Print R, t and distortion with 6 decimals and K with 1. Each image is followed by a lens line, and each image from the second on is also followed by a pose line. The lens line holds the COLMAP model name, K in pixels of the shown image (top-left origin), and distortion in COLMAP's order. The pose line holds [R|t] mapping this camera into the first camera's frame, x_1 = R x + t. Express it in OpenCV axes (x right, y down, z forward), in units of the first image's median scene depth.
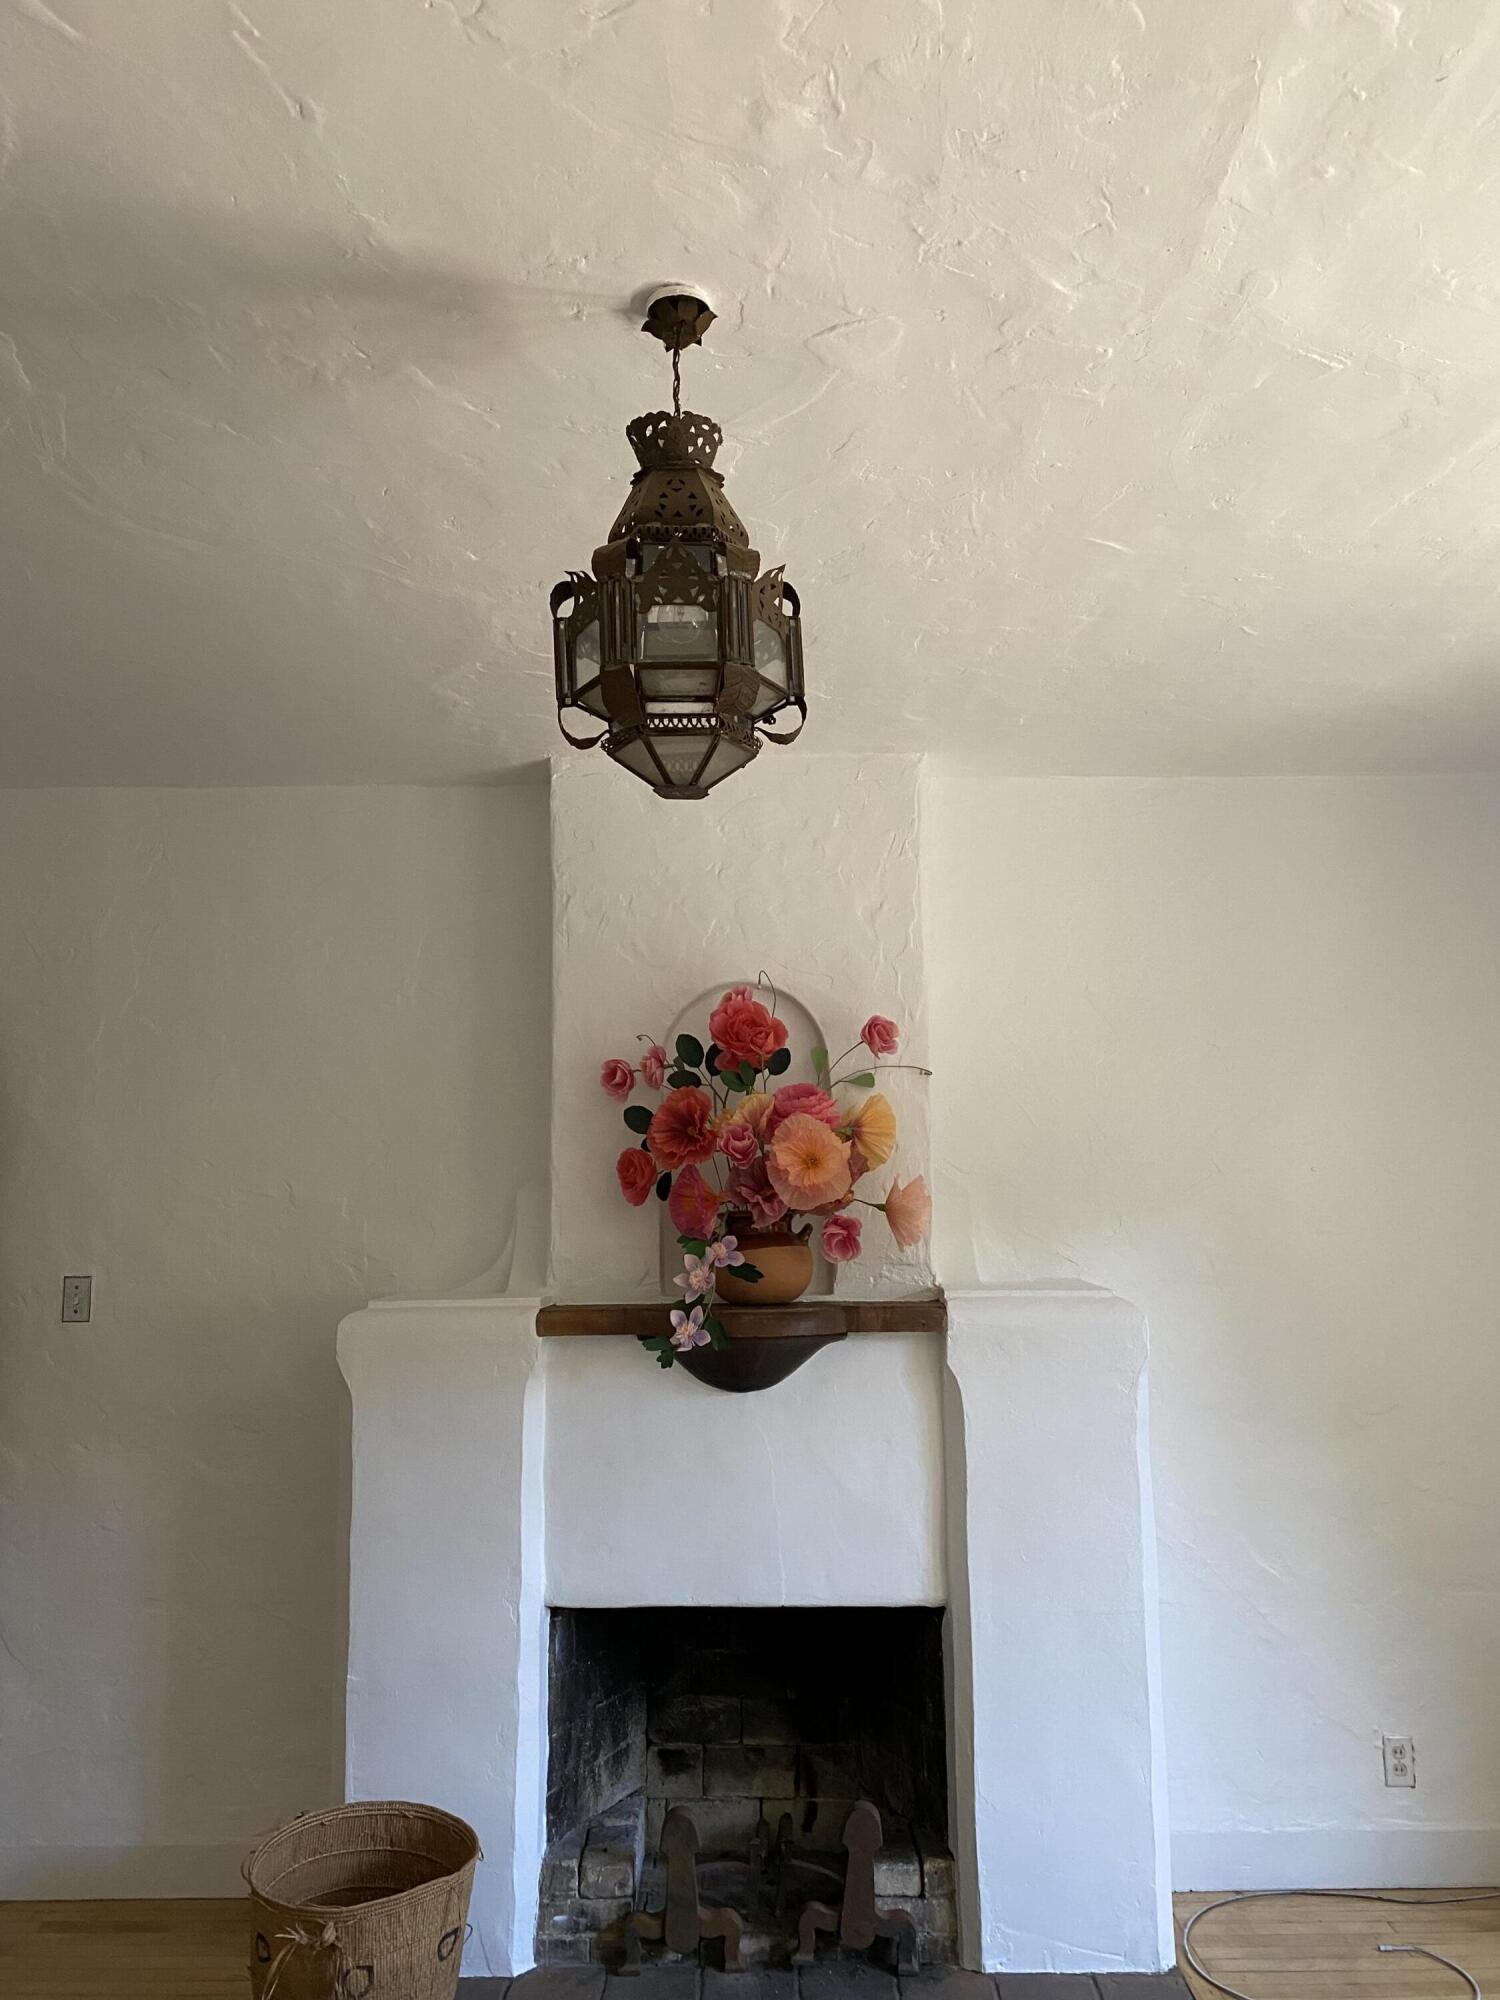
lens RADIAL K [[1481.7, 0, 749.6], [0, 1481.7, 988.6], [0, 0, 1]] dist [0.040162, -0.051438]
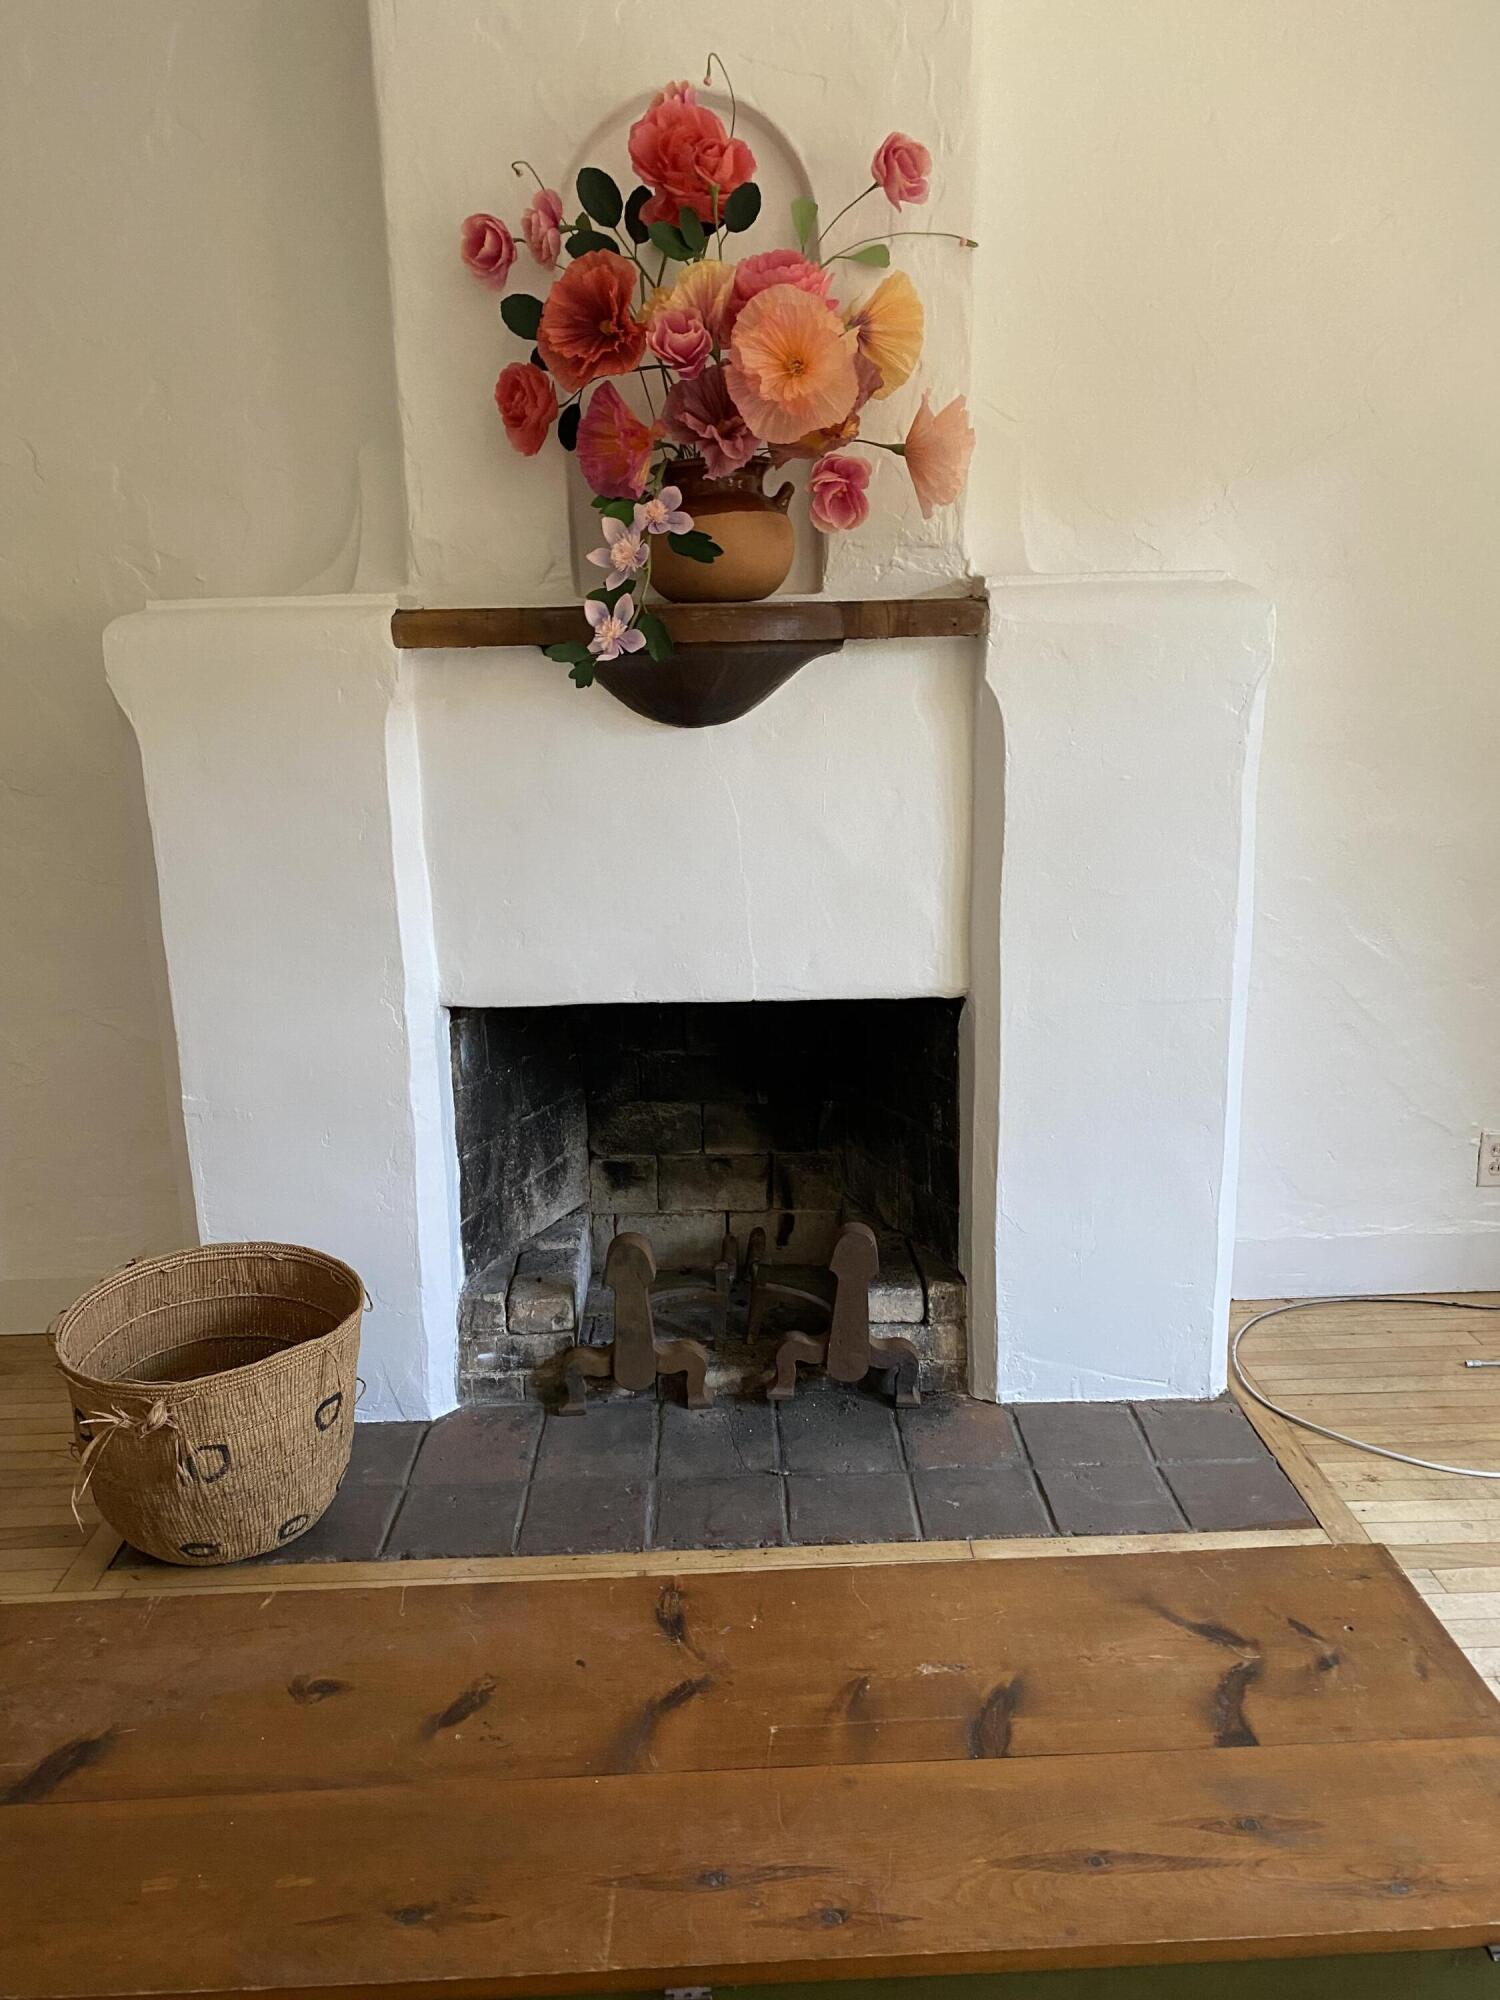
lens RADIAL K [[1481.7, 0, 749.6], [0, 1481.7, 988.6], [0, 0, 1]] dist [0.040162, -0.051438]
pose [[0.999461, -0.018431, 0.027149, -0.000228], [0.006853, 0.926354, 0.376593, 0.122177], [-0.032091, -0.376204, 0.925981, 0.299617]]
